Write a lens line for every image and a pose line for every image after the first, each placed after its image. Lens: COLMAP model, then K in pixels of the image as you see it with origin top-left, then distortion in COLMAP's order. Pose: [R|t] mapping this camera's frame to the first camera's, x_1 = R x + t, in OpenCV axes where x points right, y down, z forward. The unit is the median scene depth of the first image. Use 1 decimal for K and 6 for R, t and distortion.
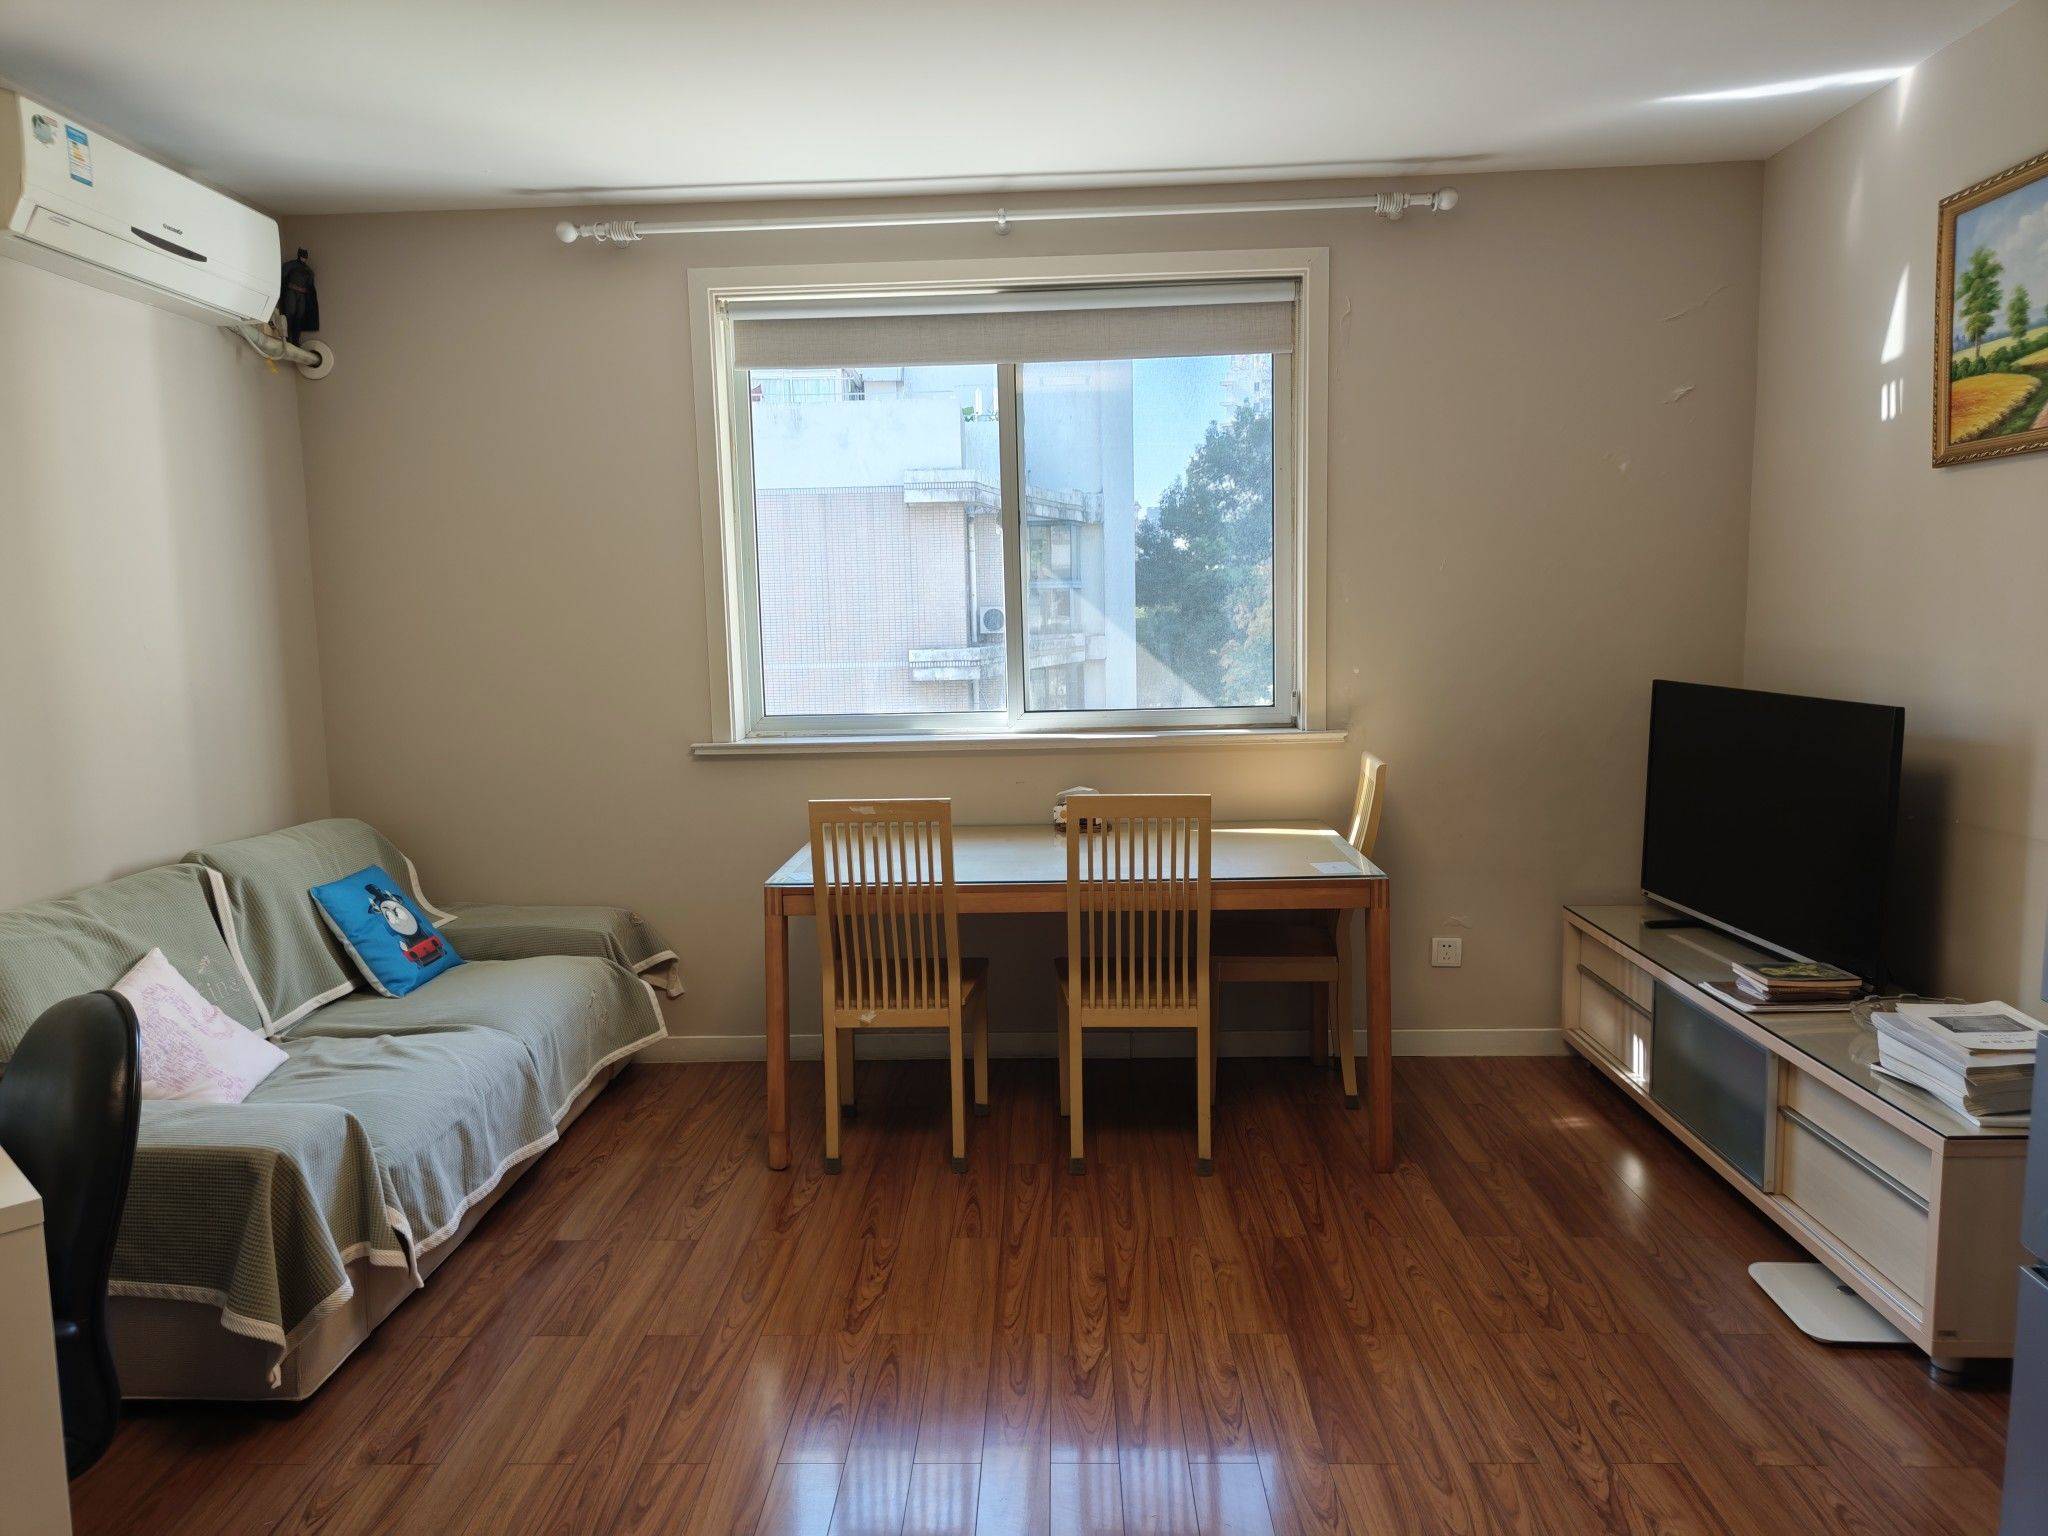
lens RADIAL K [[1433.4, 0, 1024.0], [0, 1433.4, 768.0], [0, 0, 1]] dist [0.059937, -0.054756]
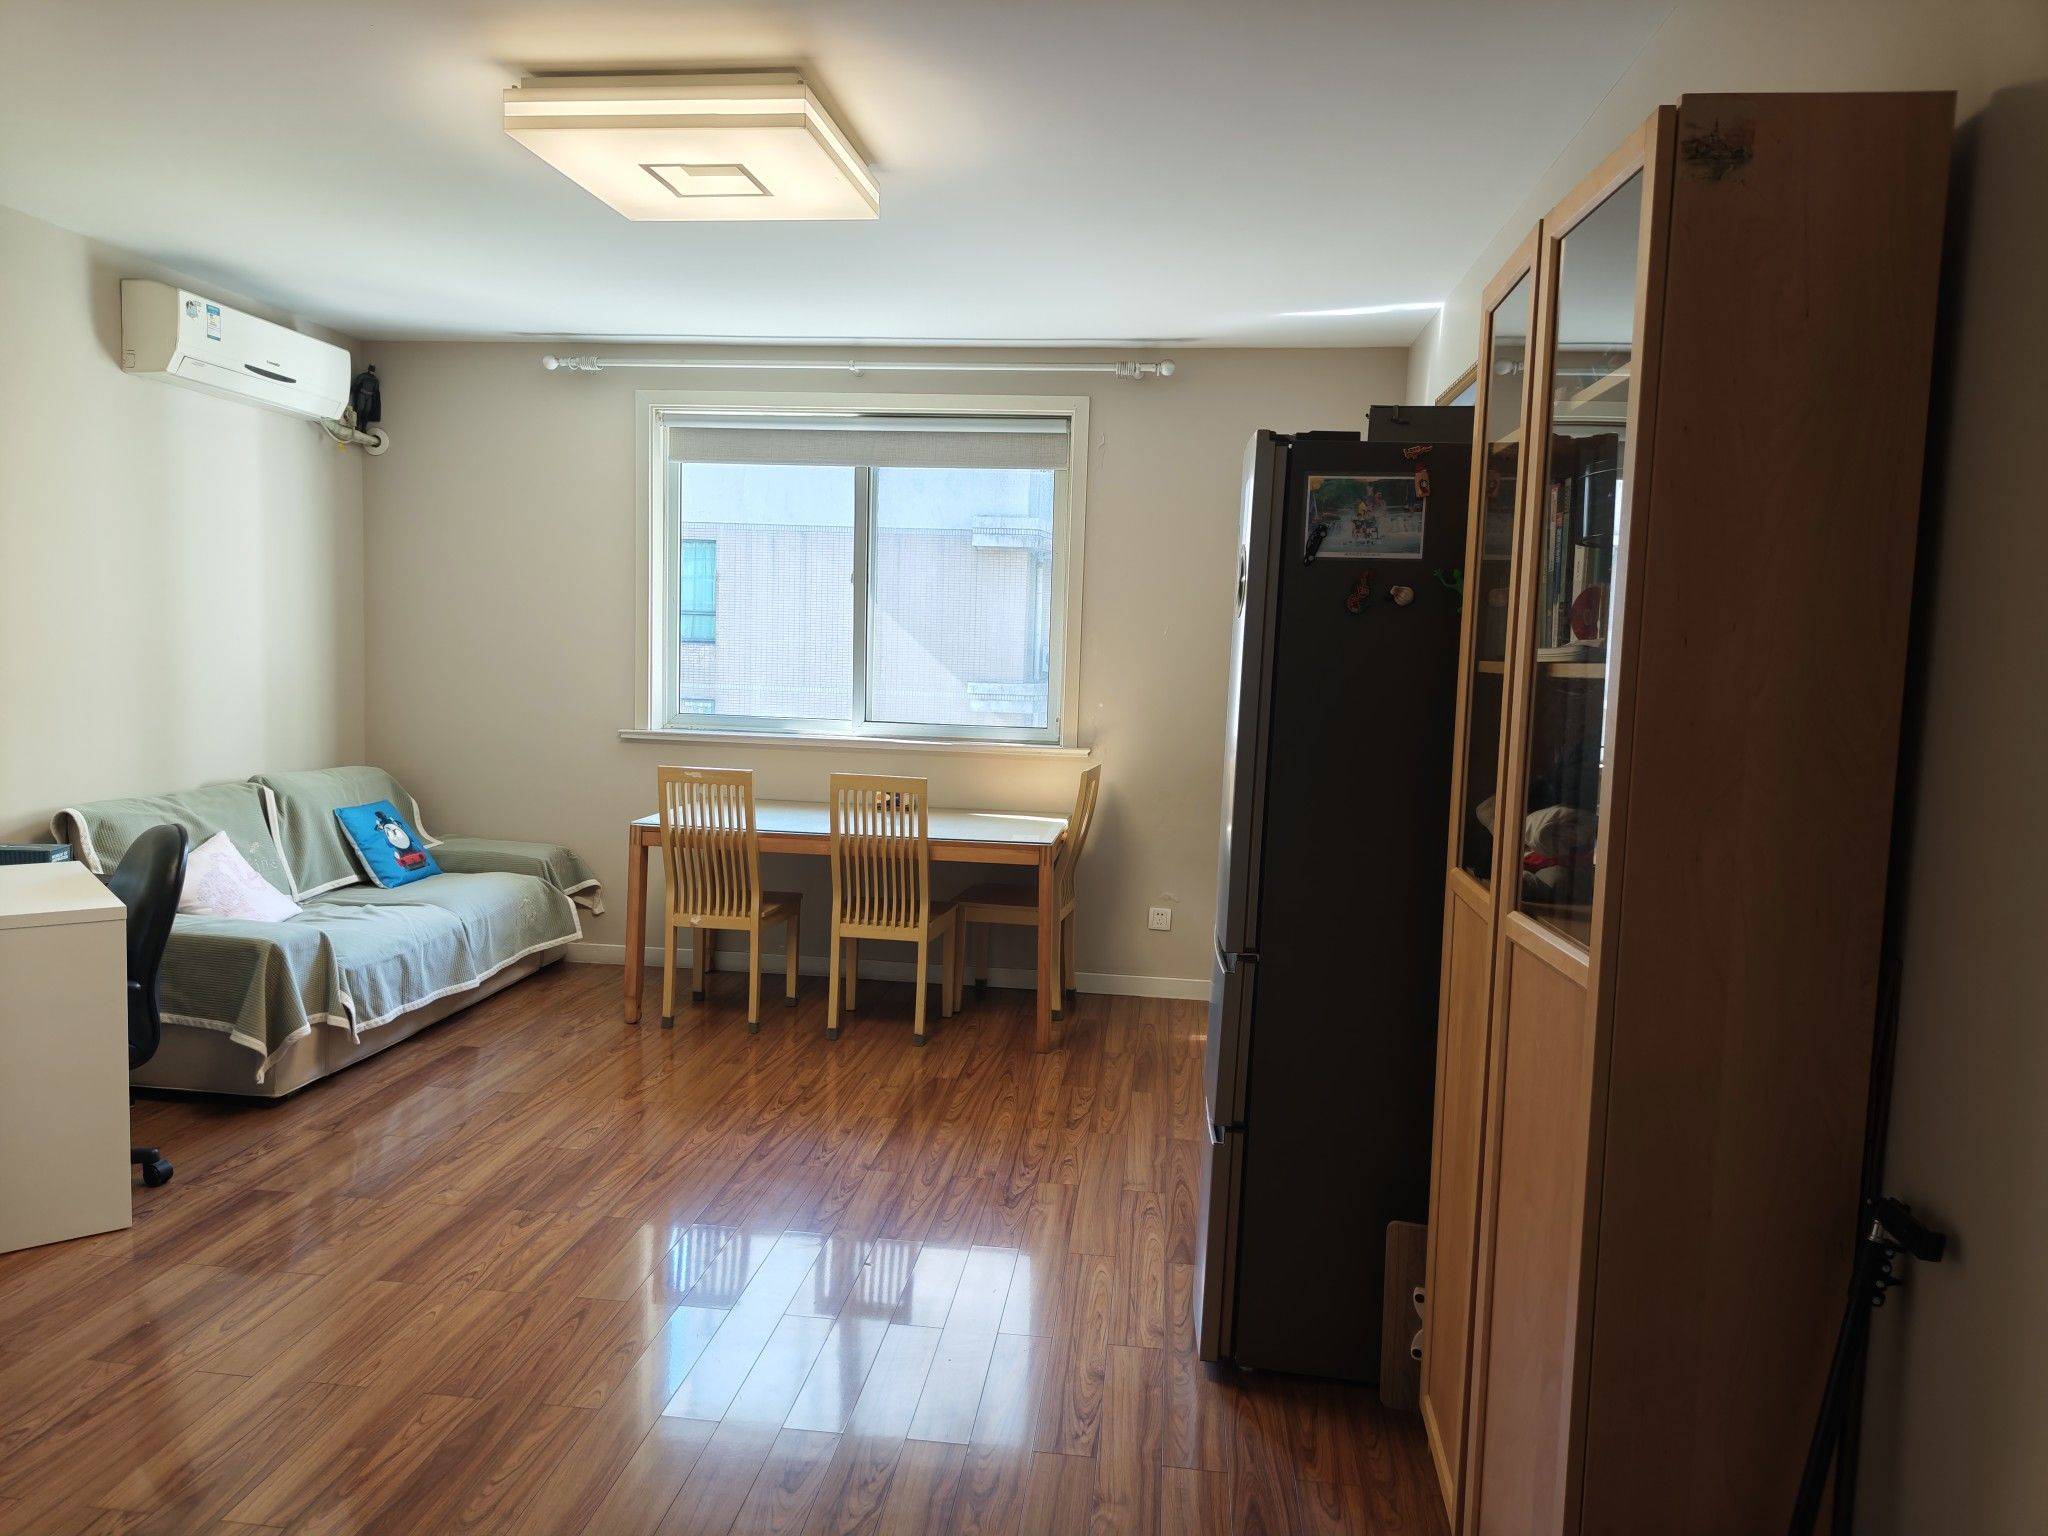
lens RADIAL K [[1433.4, 0, 1024.0], [0, 1433.4, 768.0], [0, 0, 1]] dist [0.059937, -0.054756]
pose [[0.995066, 0.062434, -0.077110, 0.313518], [-0.064504, 0.997613, -0.024647, 0.034547], [0.075388, 0.029499, 0.996718, -0.408290]]
